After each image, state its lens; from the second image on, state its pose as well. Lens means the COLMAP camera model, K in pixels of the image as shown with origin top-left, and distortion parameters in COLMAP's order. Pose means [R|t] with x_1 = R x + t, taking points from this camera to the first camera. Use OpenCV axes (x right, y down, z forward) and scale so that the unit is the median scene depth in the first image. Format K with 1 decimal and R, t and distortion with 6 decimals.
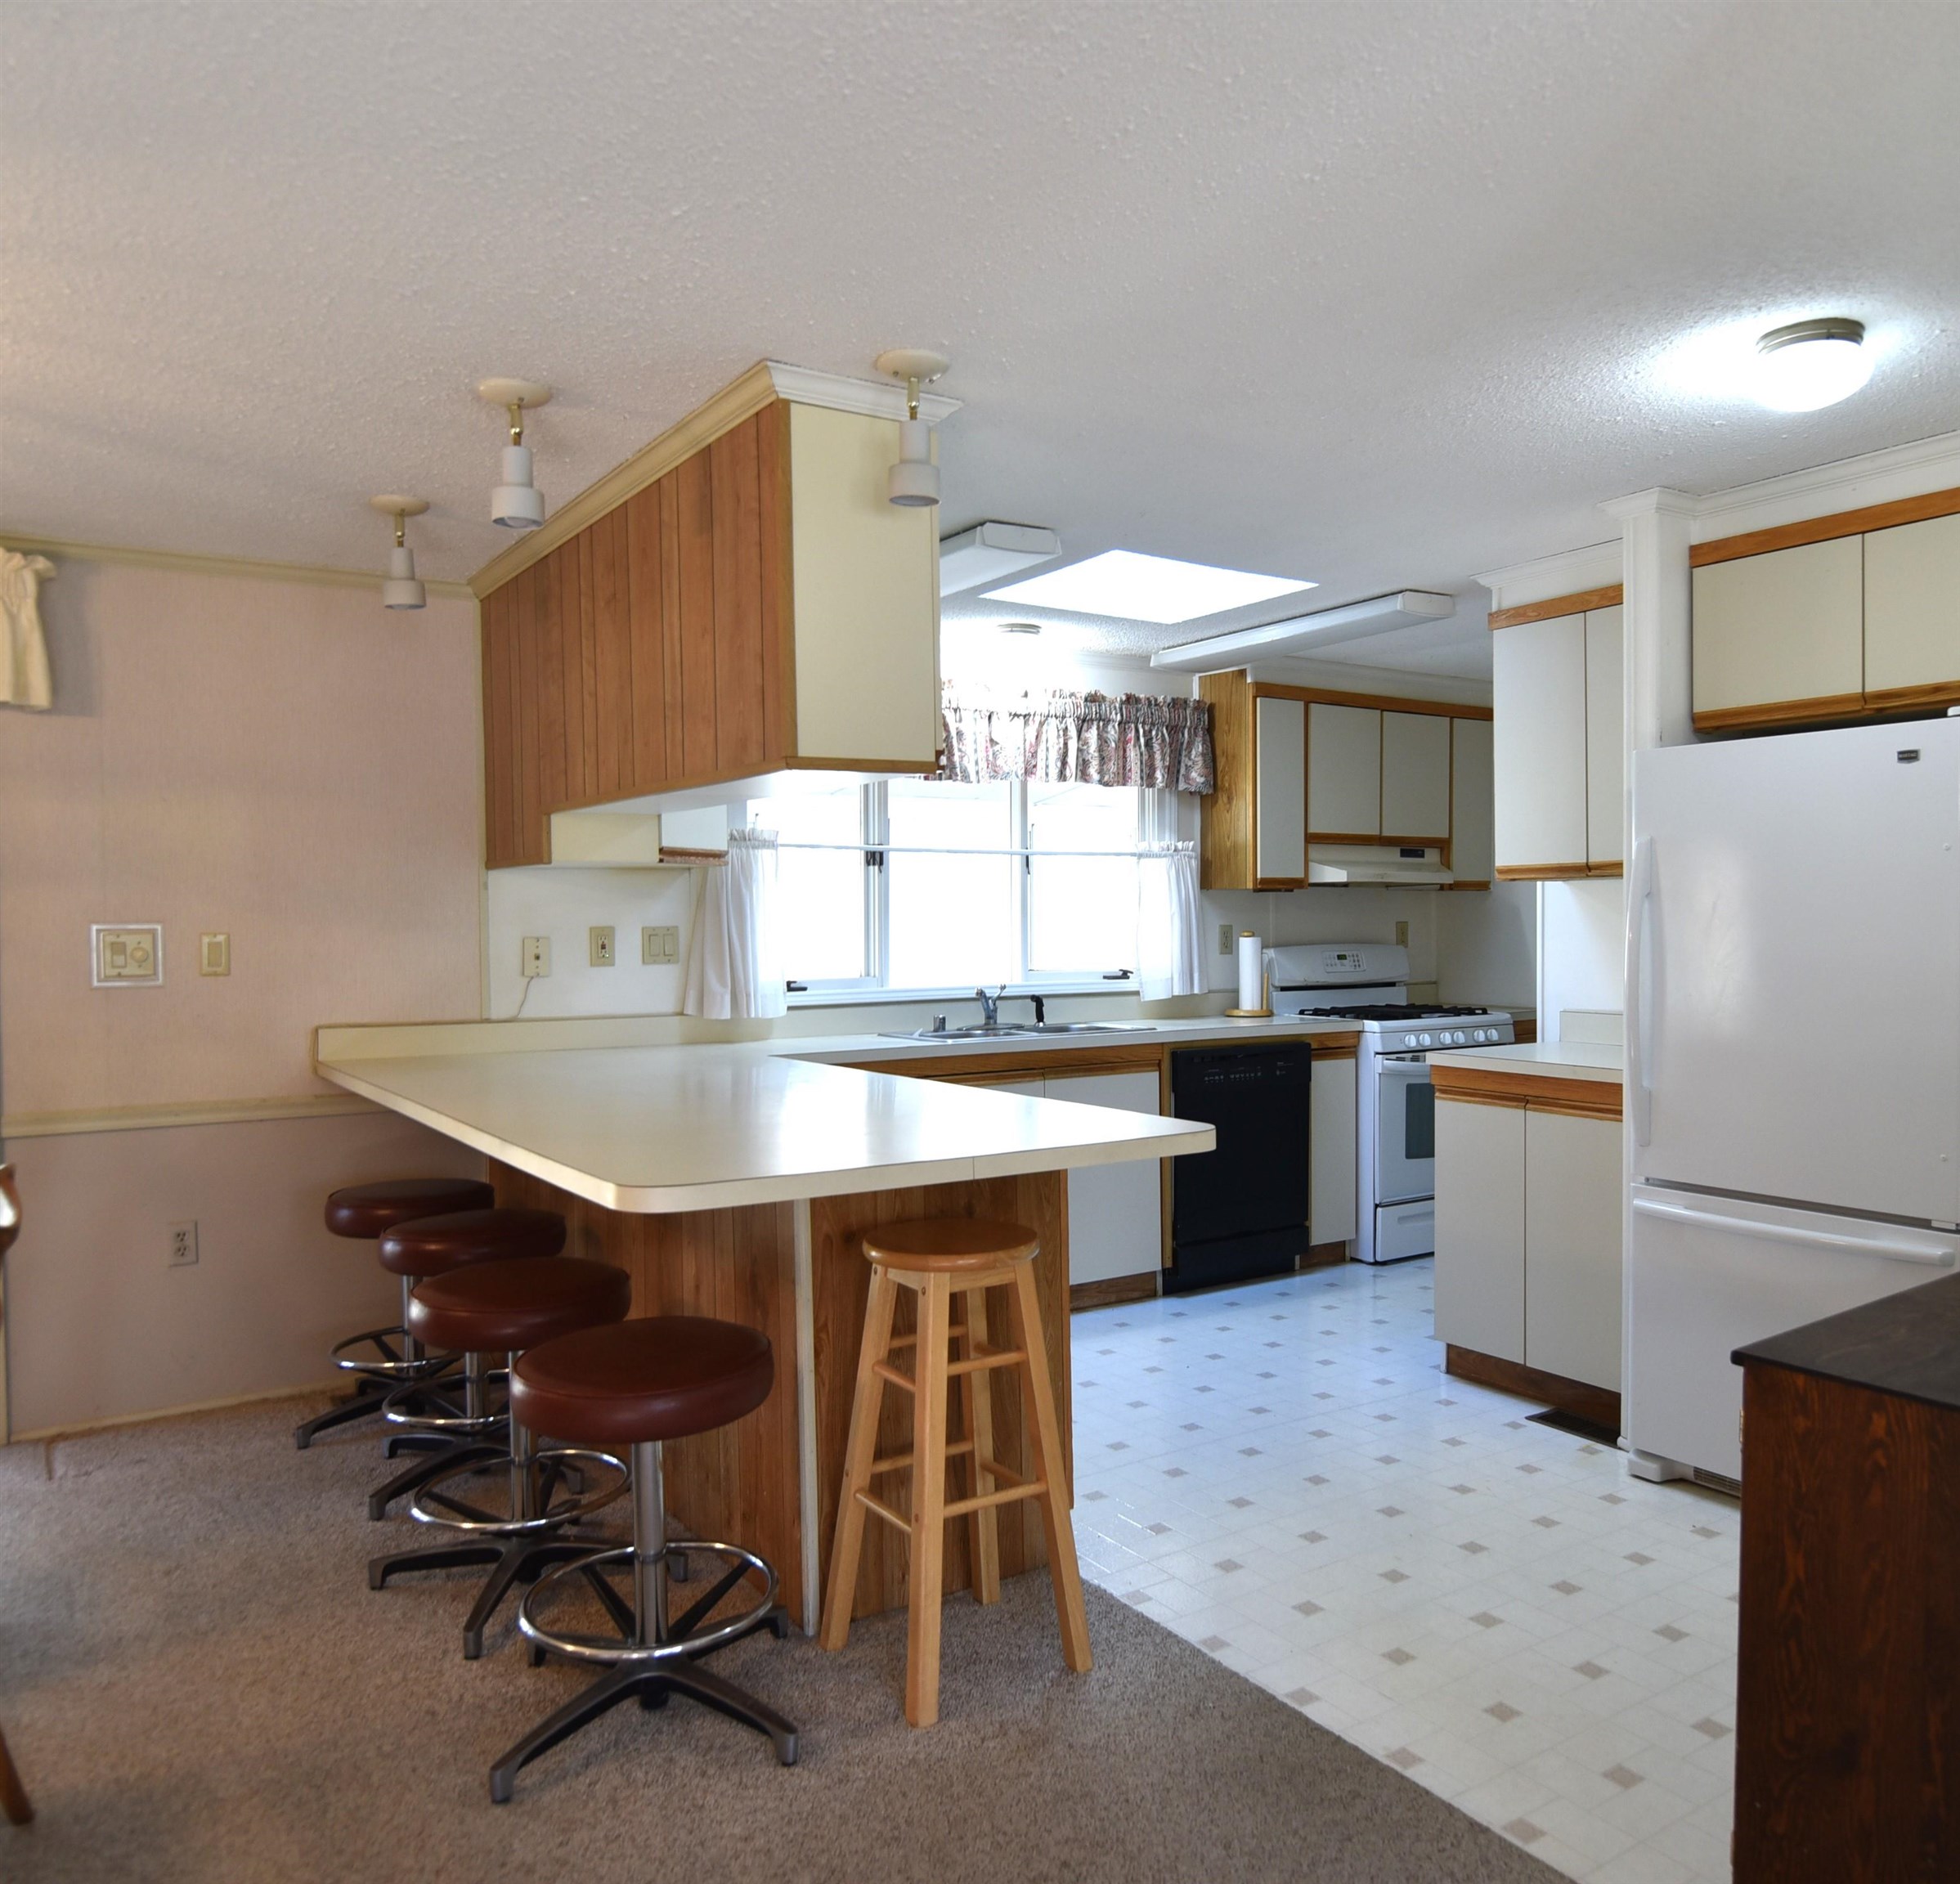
lens RADIAL K [[1545.7, 0, 1052.5], [0, 1545.7, 970.1], [0, 0, 1]] dist [-0.003101, -0.009481]
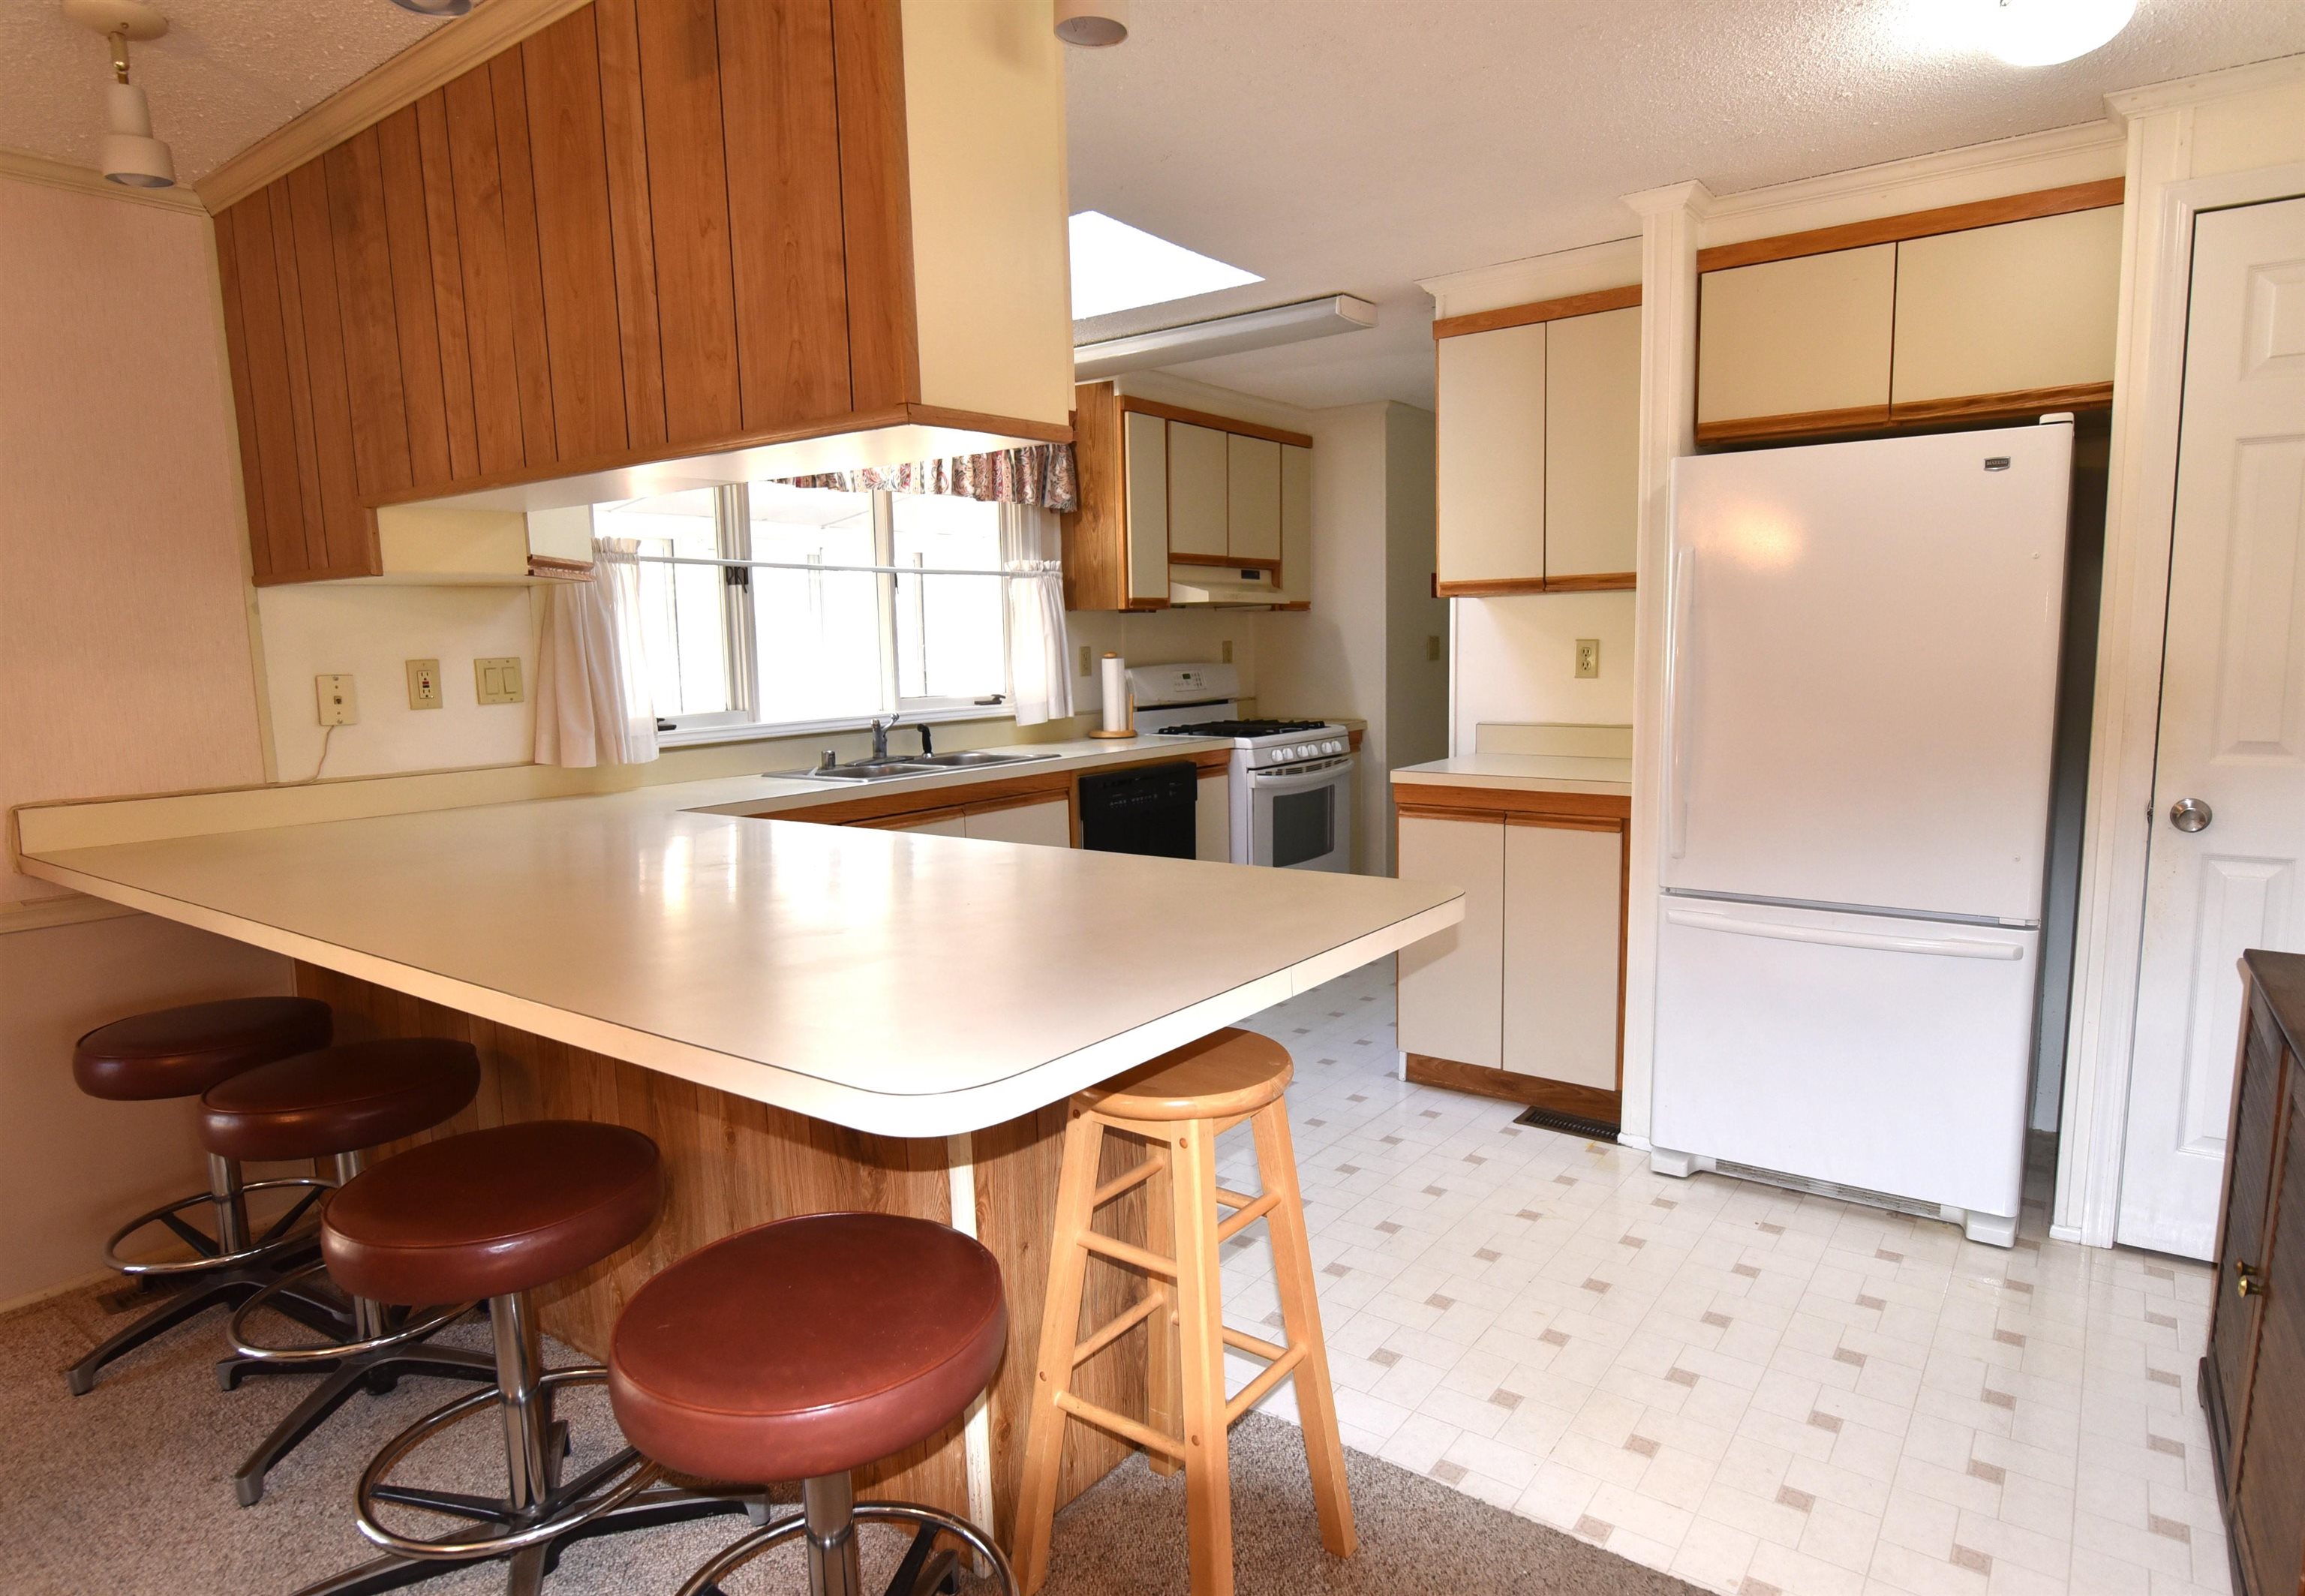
lens RADIAL K [[1289.2, 0, 1151.3], [0, 1289.2, 820.1], [0, 0, 1]] dist [-0.011402, 0.000397]
pose [[0.941372, -0.059309, 0.332117, -0.176048], [0.024980, 0.993978, 0.106697, -0.007537], [-0.336445, -0.092145, 0.937184, 0.263718]]
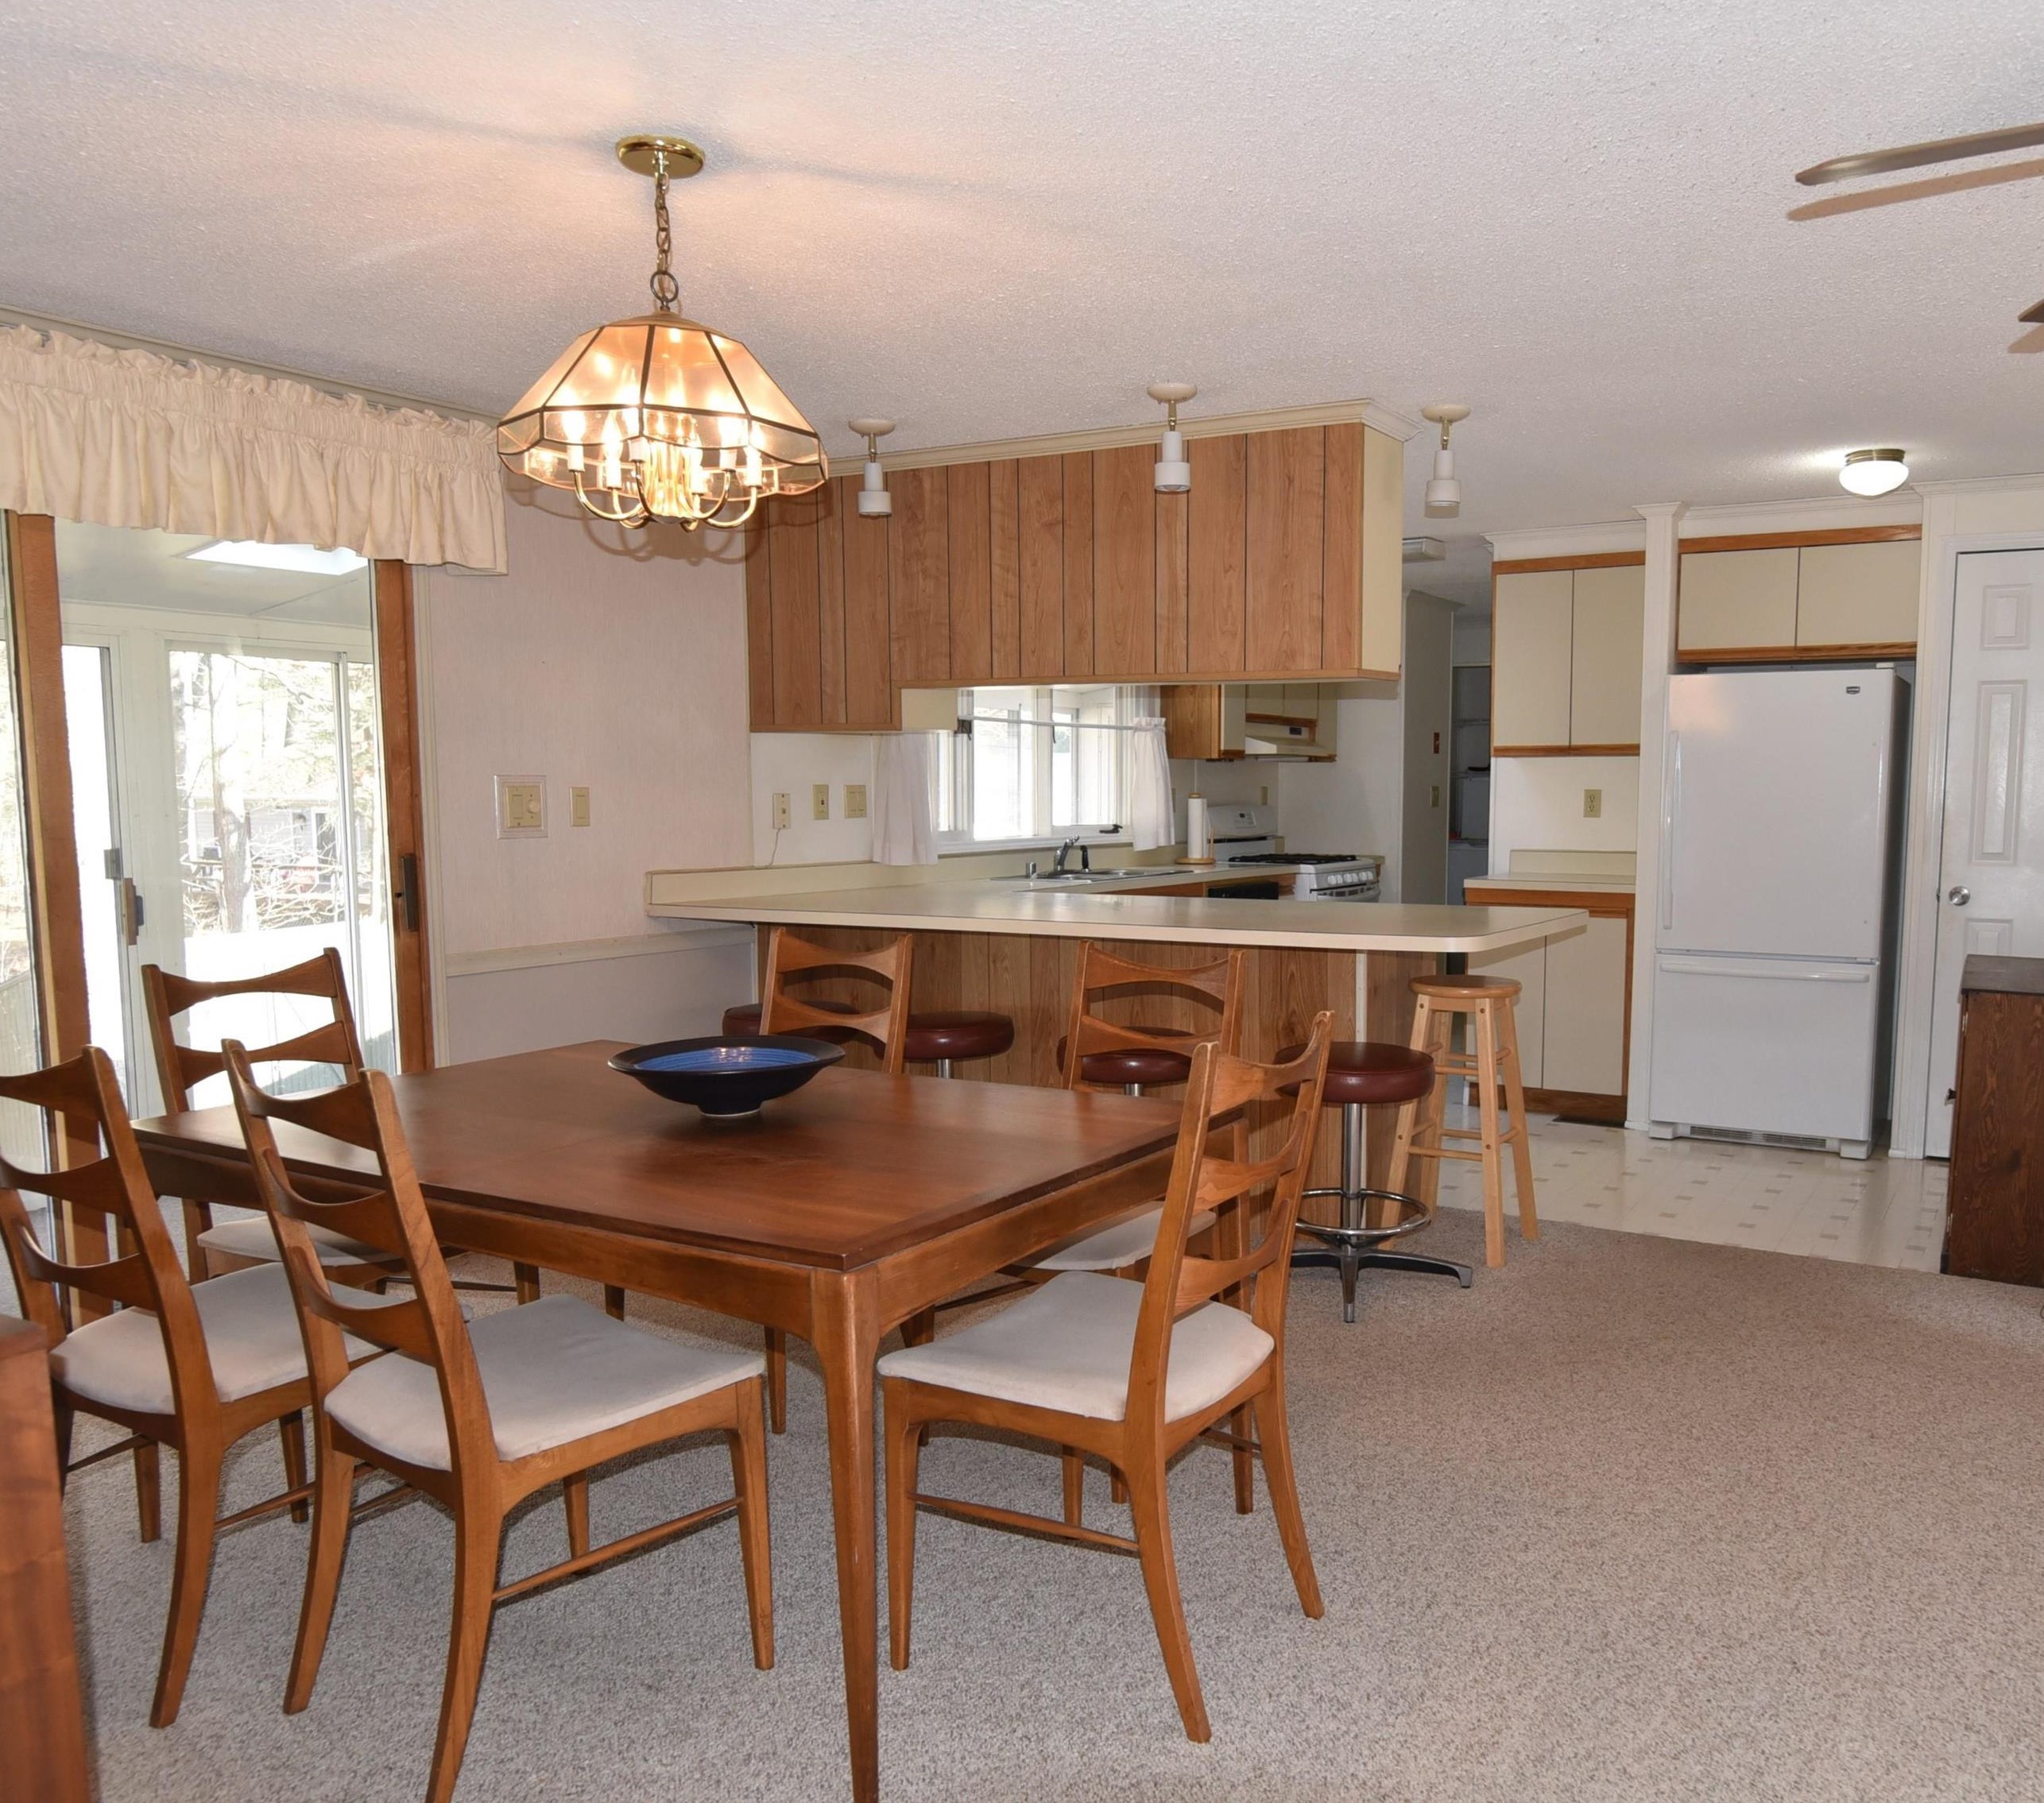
lens RADIAL K [[1755.7, 0, 1086.9], [0, 1755.7, 1007.5], [0, 0, 1]] dist [-0.012386, 0.008483]
pose [[0.893373, -0.048566, 0.446684, -0.761651], [0.007896, 0.995685, 0.092464, 0.018530], [-0.449247, -0.079078, 0.889901, -0.267225]]
